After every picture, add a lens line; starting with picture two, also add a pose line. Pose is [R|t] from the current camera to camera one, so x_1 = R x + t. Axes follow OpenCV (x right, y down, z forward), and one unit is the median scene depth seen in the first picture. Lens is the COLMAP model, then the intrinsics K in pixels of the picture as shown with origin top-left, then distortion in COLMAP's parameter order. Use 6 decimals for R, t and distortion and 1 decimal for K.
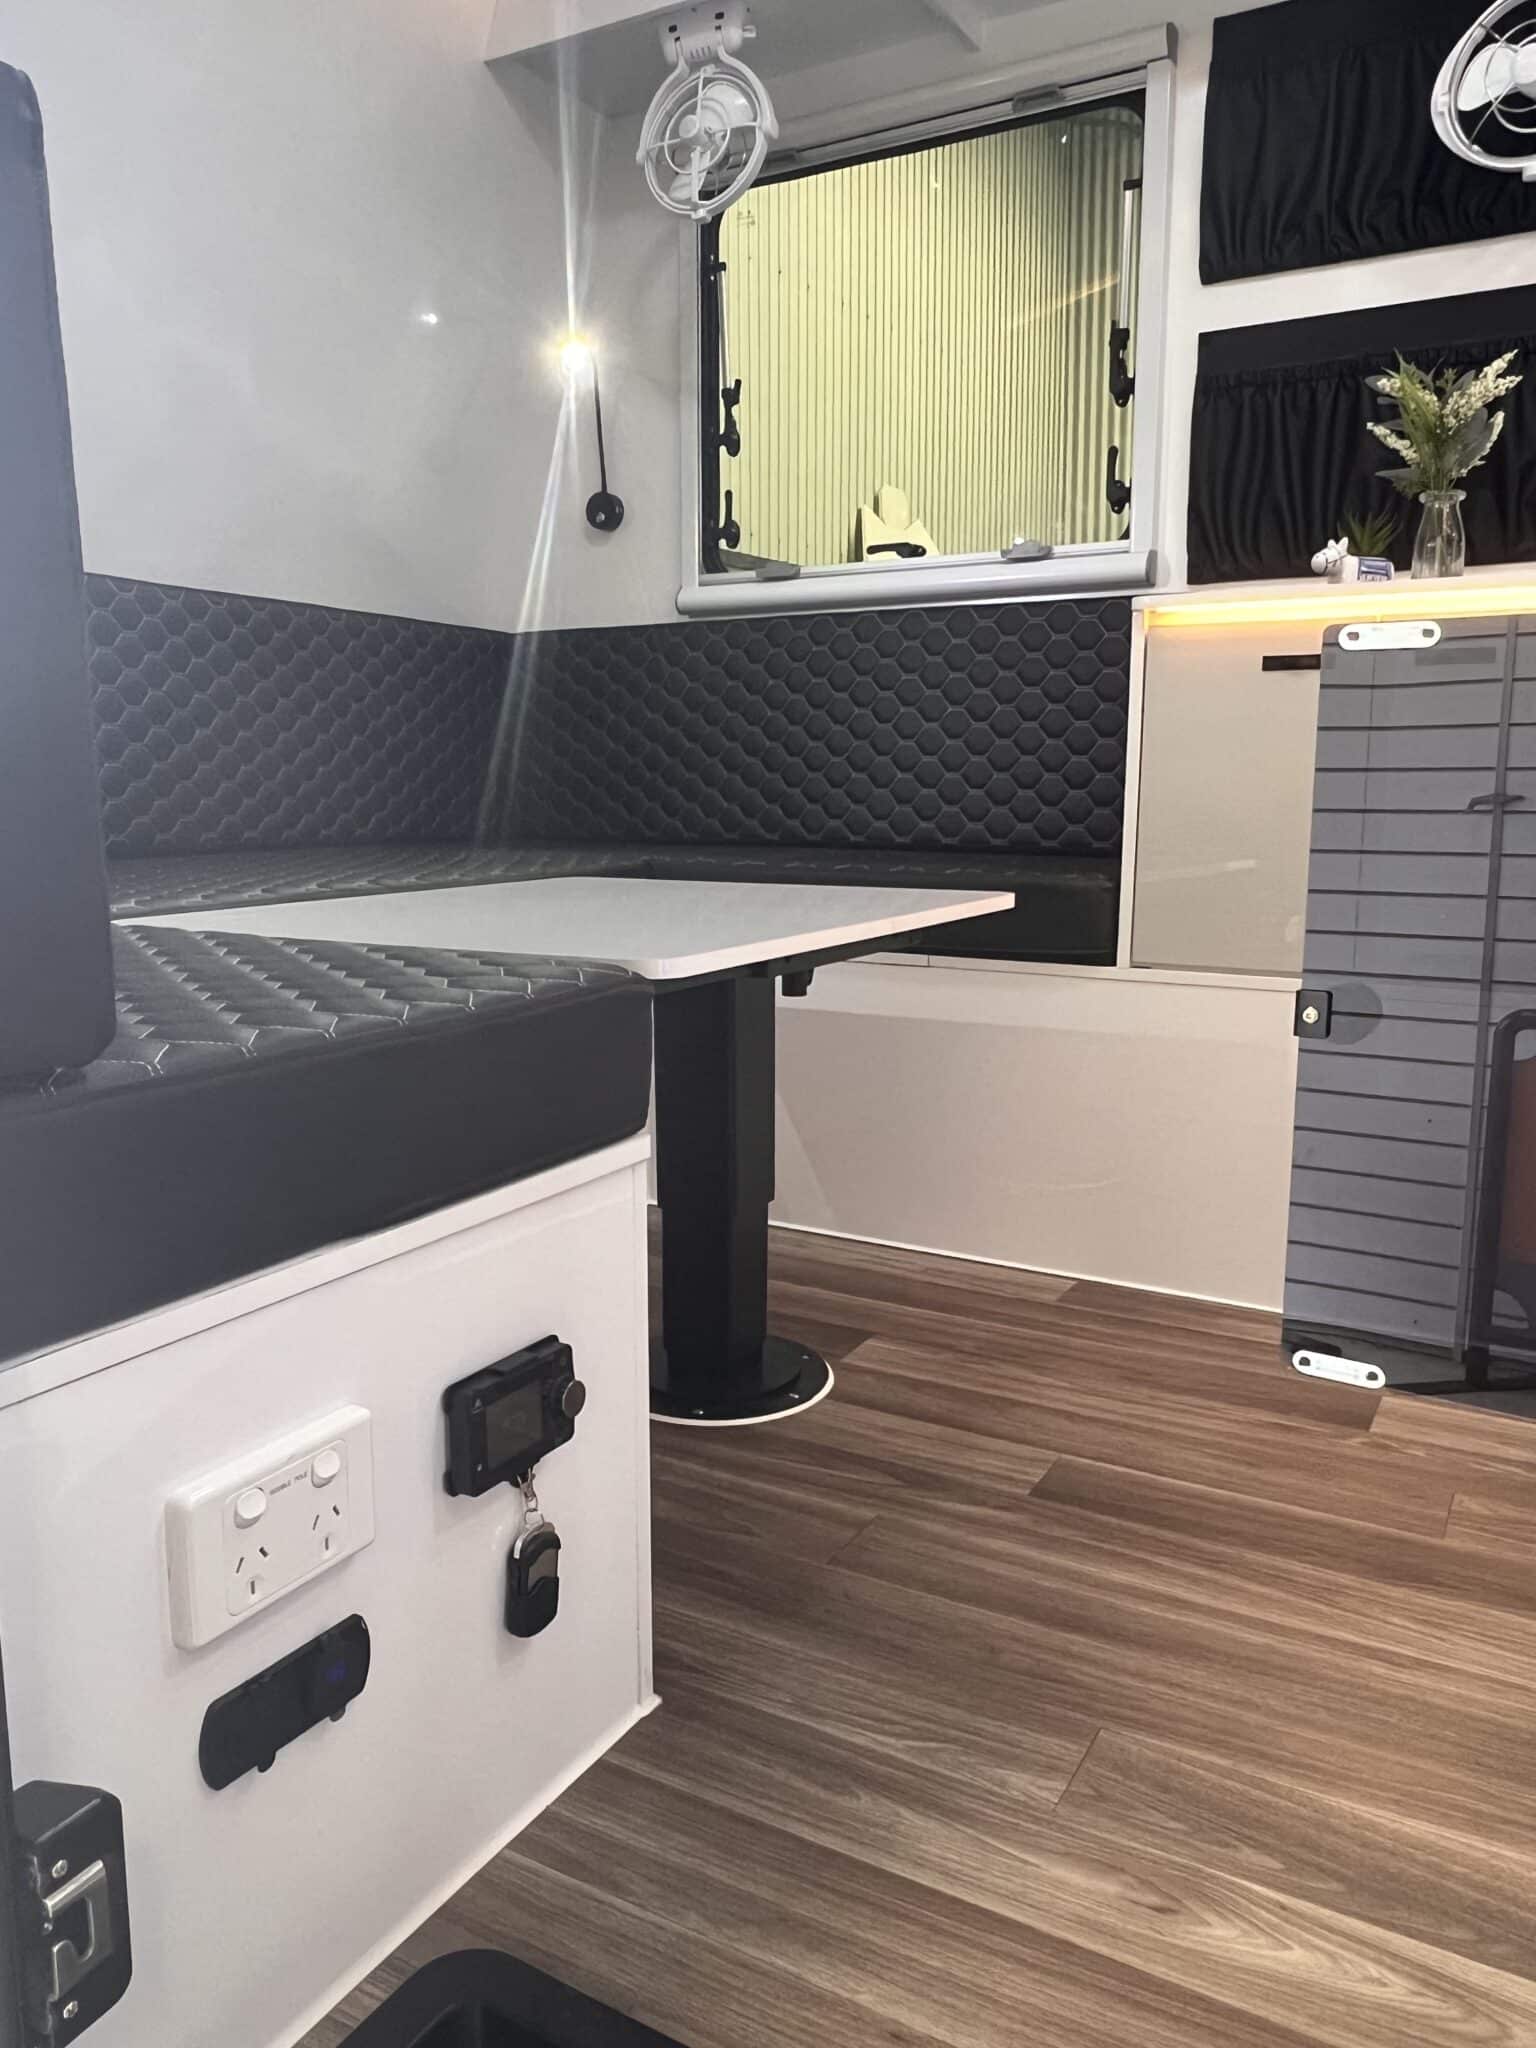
lens RADIAL K [[1509.0, 0, 760.3], [0, 1509.0, 1008.6], [0, 0, 1]] dist [0.000750, -0.000113]
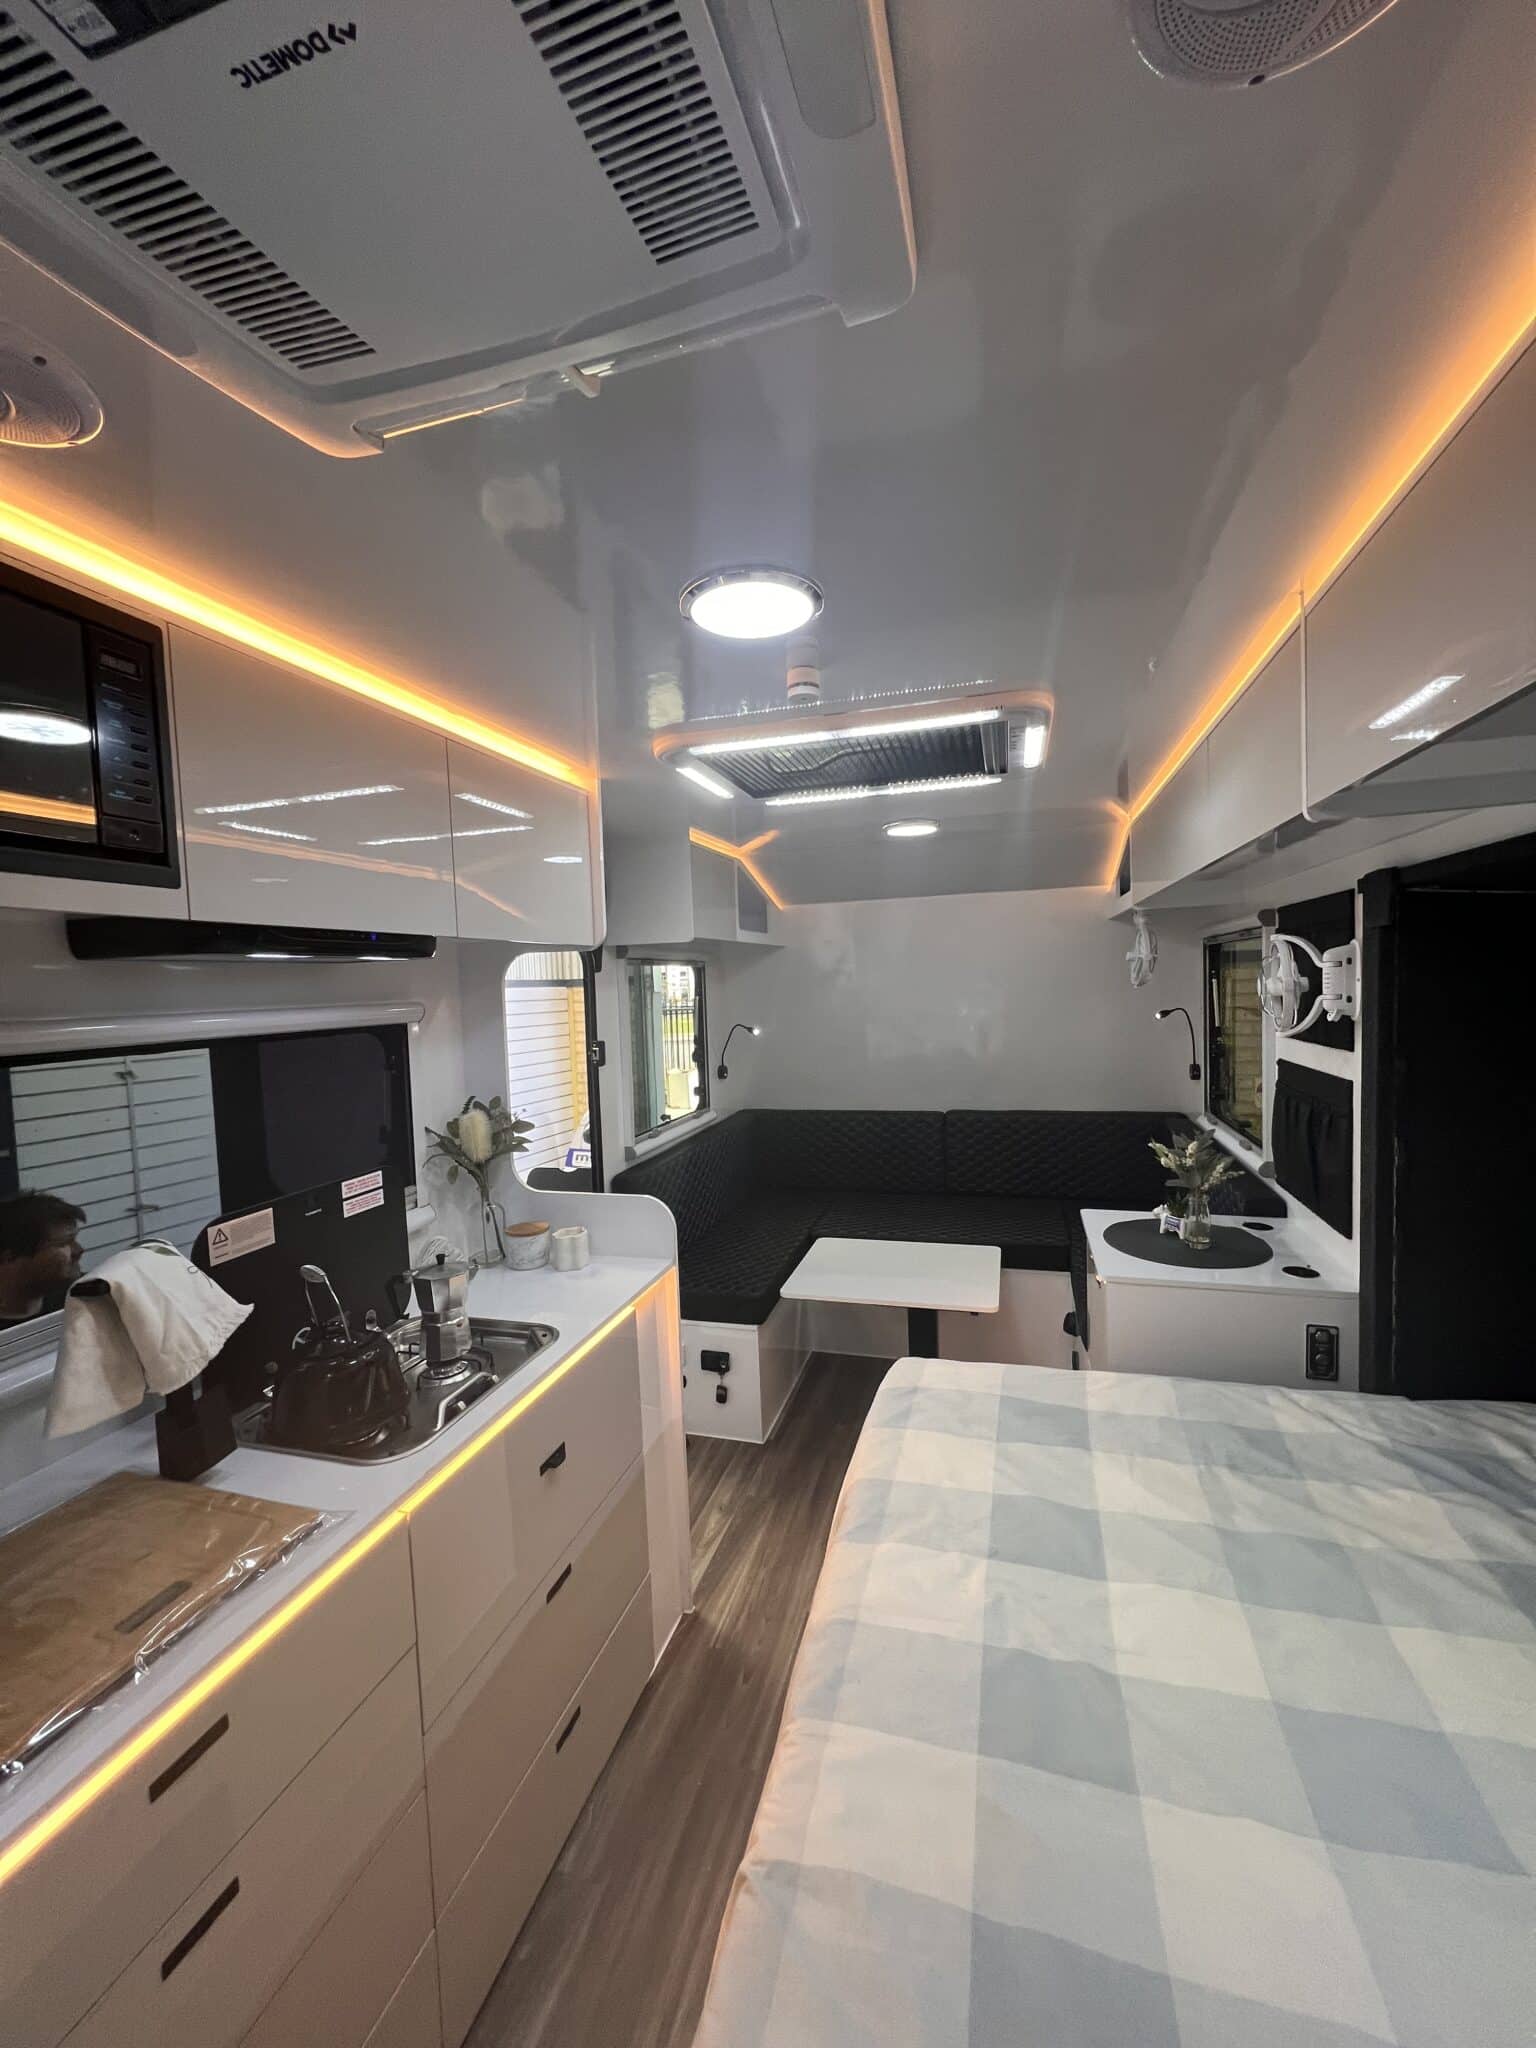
lens RADIAL K [[816.6, 0, 769.7], [0, 816.6, 1024.7], [0, 0, 1]] dist [-0.003810, 0.000698]
pose [[0.237044, 0.042628, -0.970563, 2.777141], [-0.110738, 0.993711, 0.016599, -1.057164], [0.965167, 0.103544, 0.240274, 0.289567]]
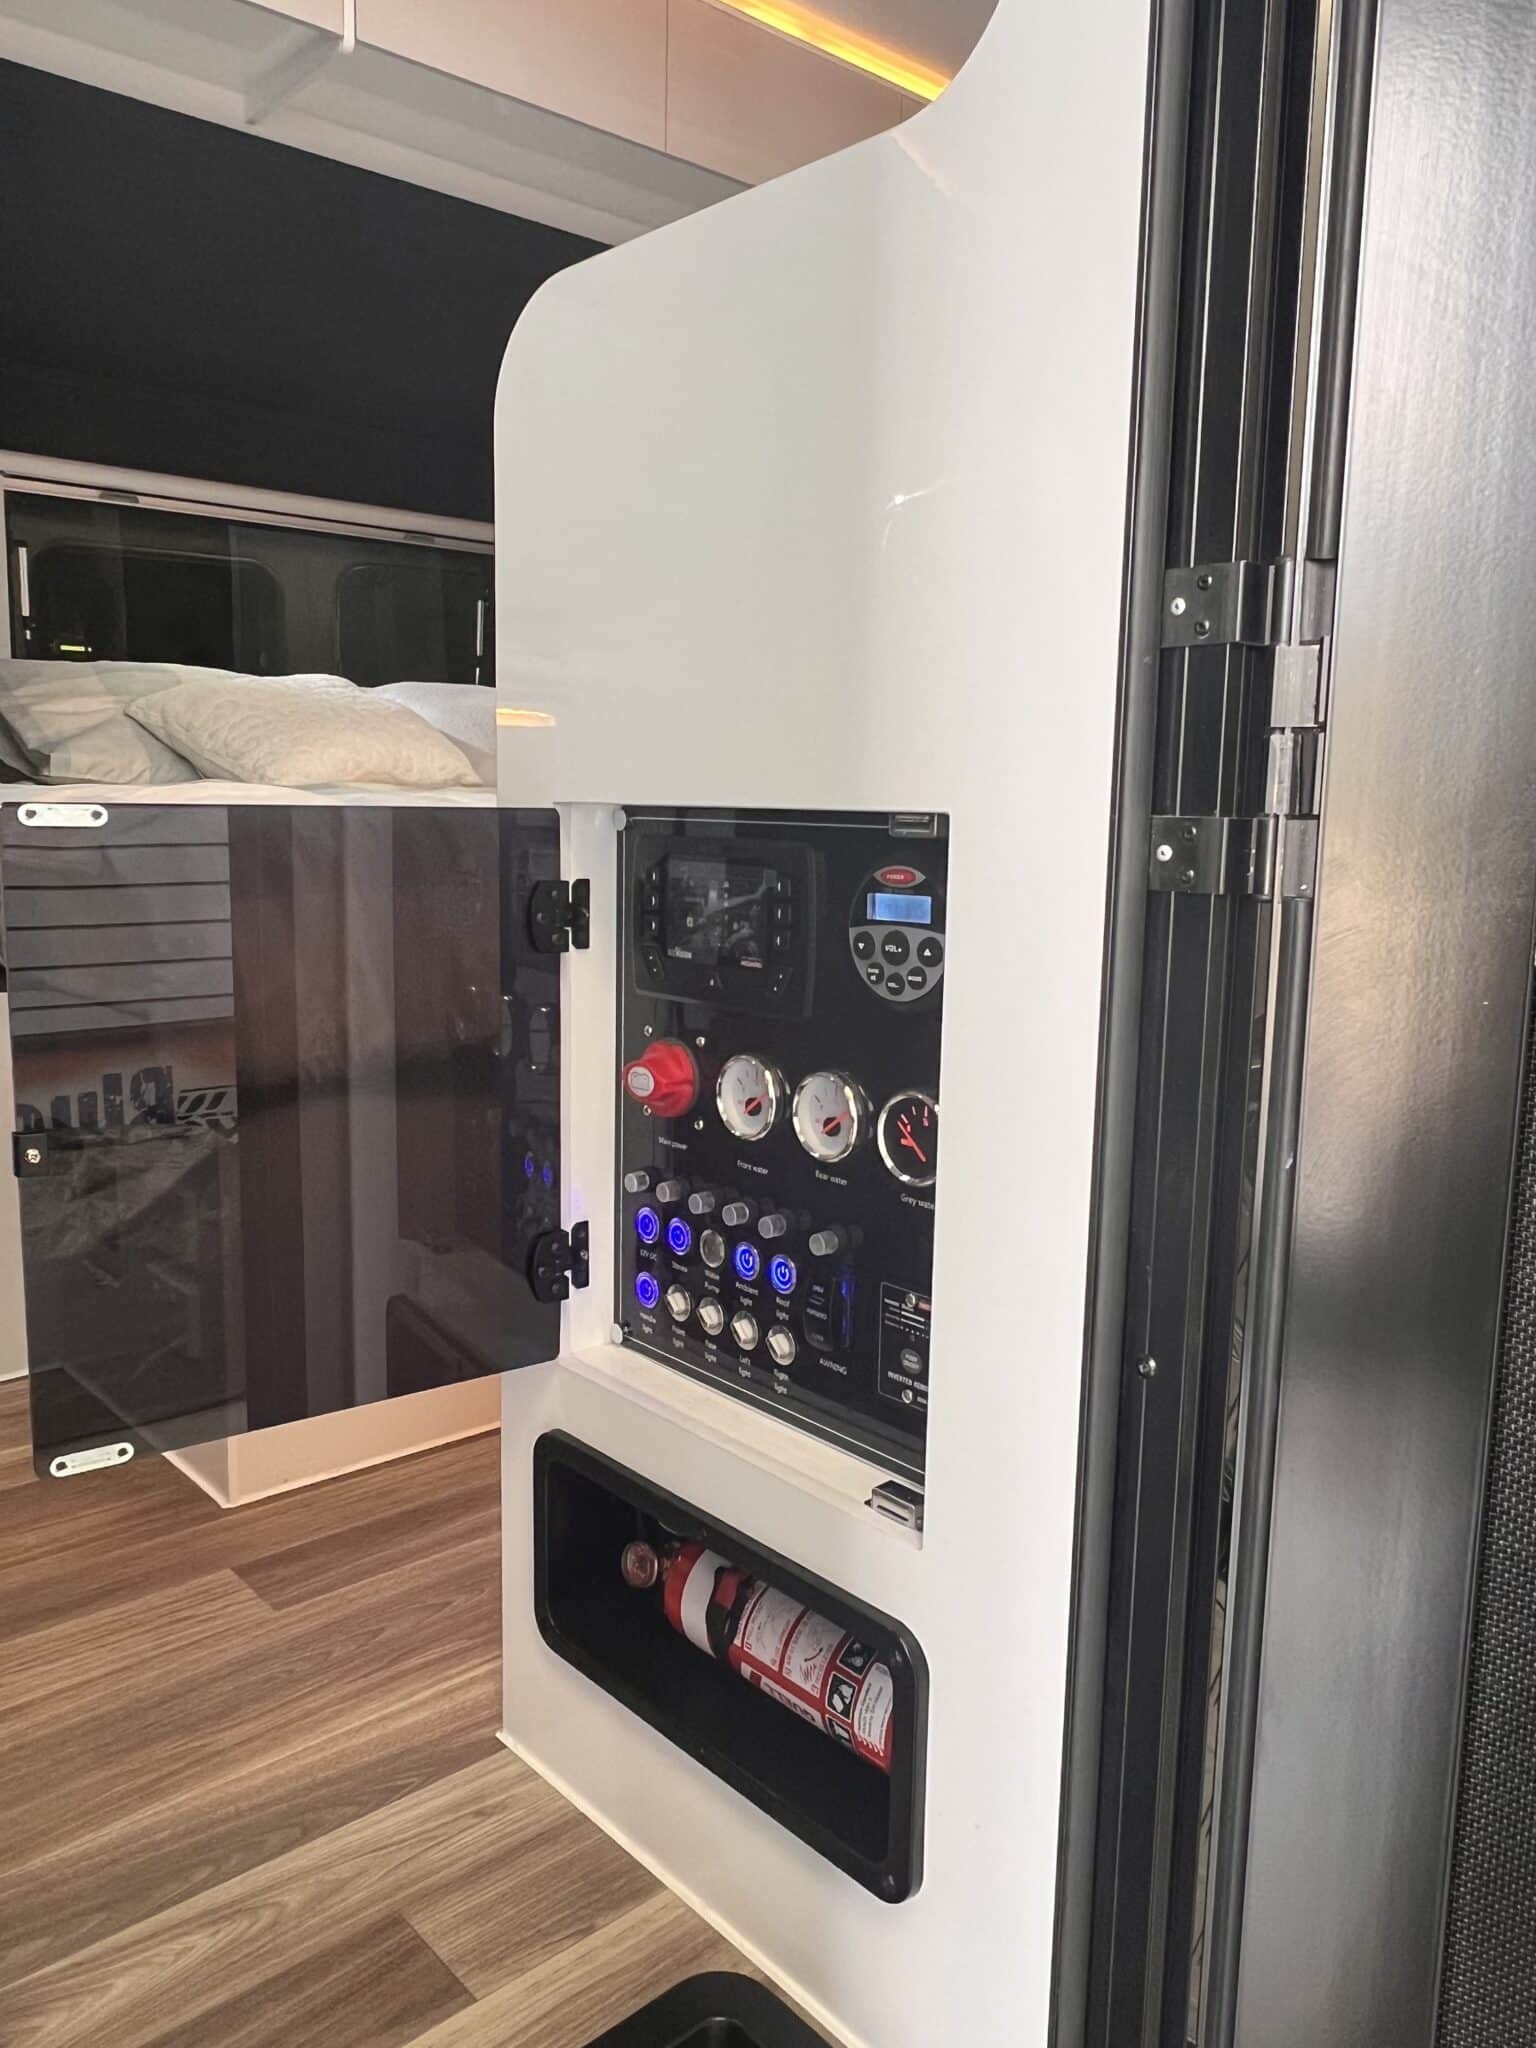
lens RADIAL K [[1509.0, 0, 735.3], [0, 1509.0, 1008.5], [0, 0, 1]] dist [0.000750, -0.000113]
pose [[0.321894, -0.129063, 0.937938, -0.404546], [0.127370, 0.987563, 0.092179, -0.115081], [-0.938169, 0.089794, 0.334329, 0.126354]]
